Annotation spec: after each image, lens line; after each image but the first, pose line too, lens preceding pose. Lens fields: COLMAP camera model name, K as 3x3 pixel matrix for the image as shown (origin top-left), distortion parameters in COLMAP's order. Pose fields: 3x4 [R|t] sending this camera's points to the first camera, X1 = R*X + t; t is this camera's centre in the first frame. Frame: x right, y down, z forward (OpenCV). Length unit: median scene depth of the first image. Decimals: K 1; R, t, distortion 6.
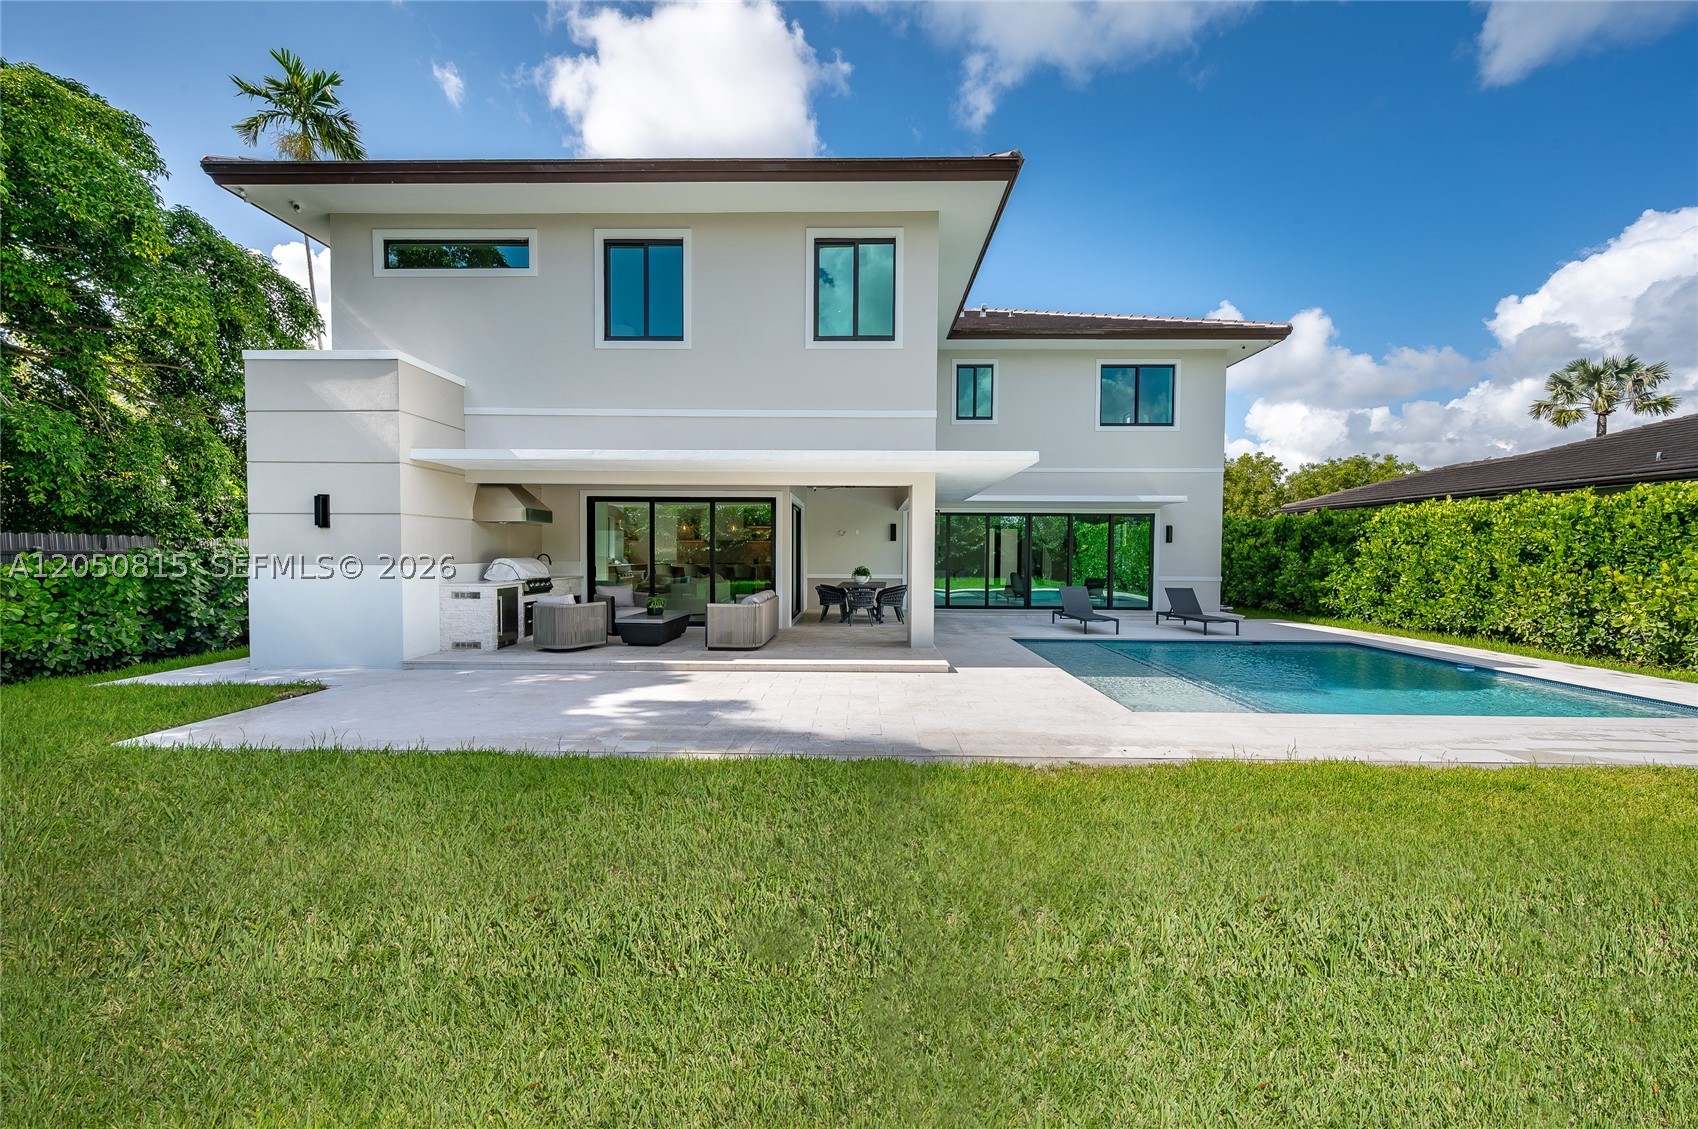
lens RADIAL K [[667.1, 0, 849.6], [0, 667.1, 565.7], [0, 0, 1]] dist [0.002513, 0.000895]
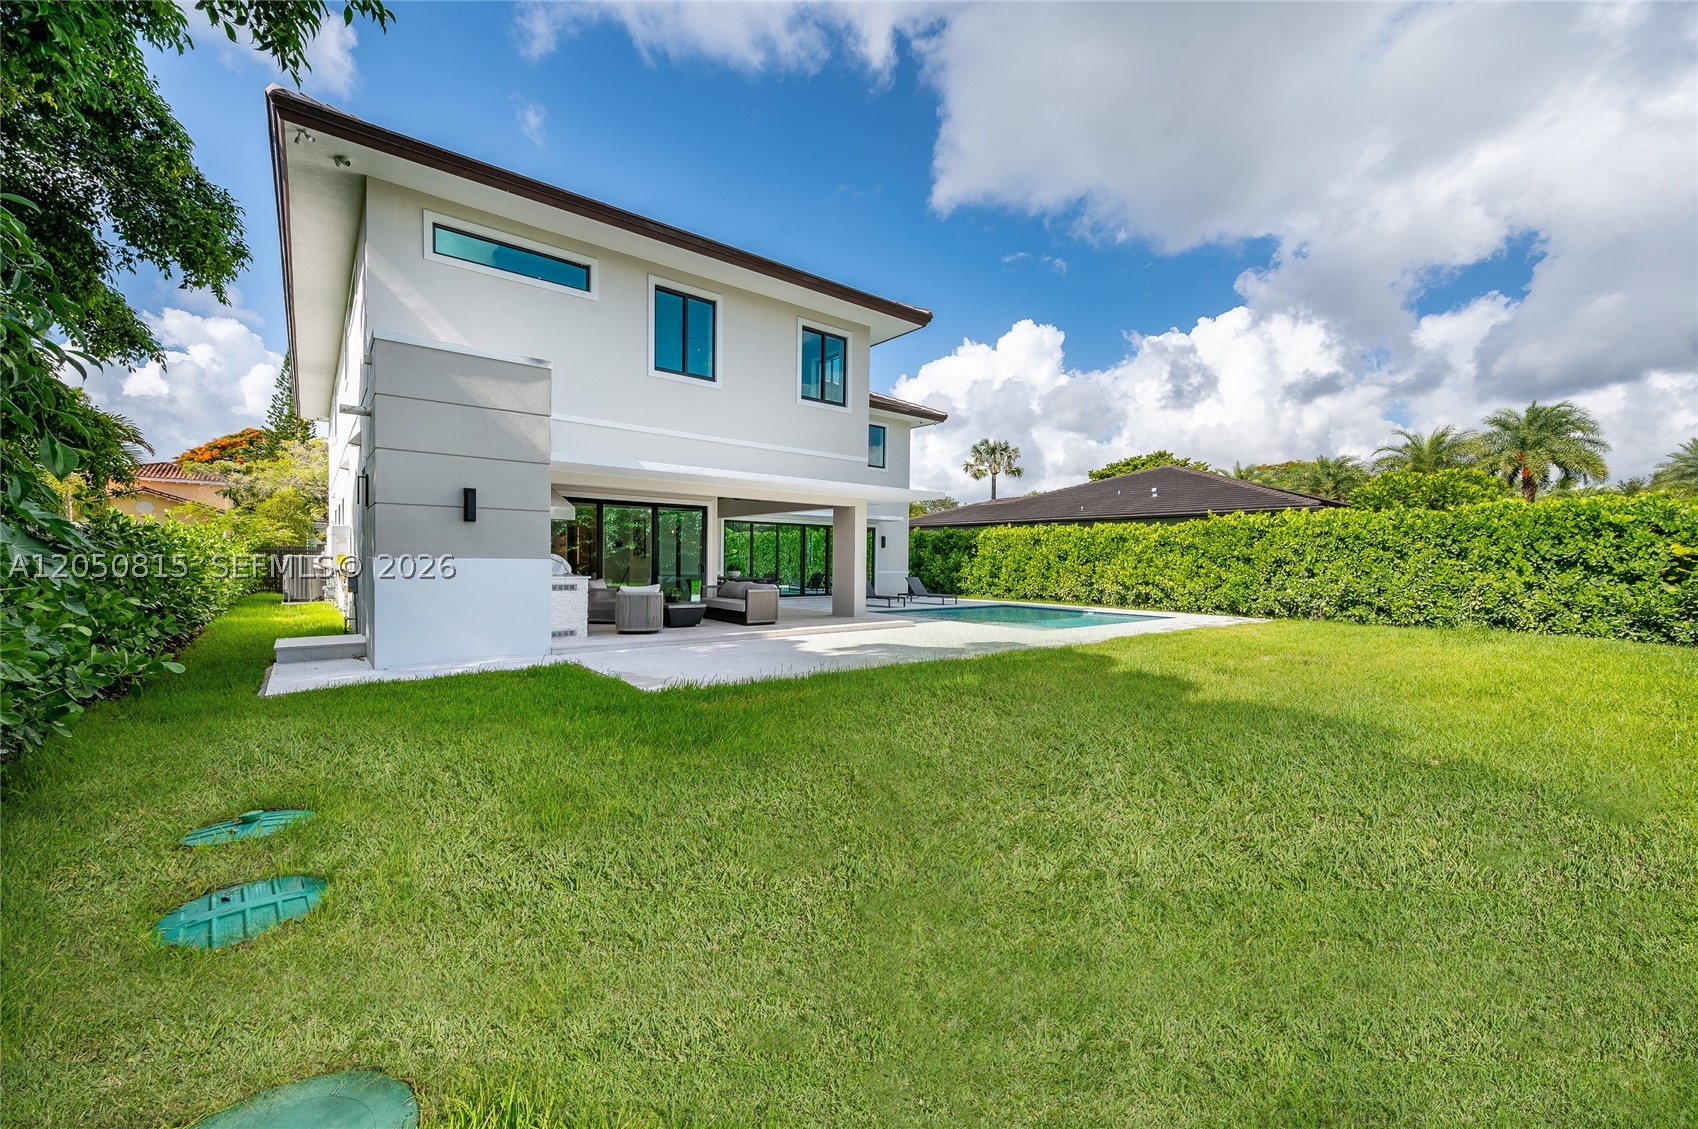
lens RADIAL K [[667.1, 0, 847.6], [0, 667.1, 563.0], [0, 0, 1]] dist [0.002513, 0.000895]
pose [[0.766329, -0.001171, 0.642447, -0.702749], [0.007414, 0.999948, -0.007020, 0.011699], [-0.642406, 0.010143, 0.766298, -0.095840]]
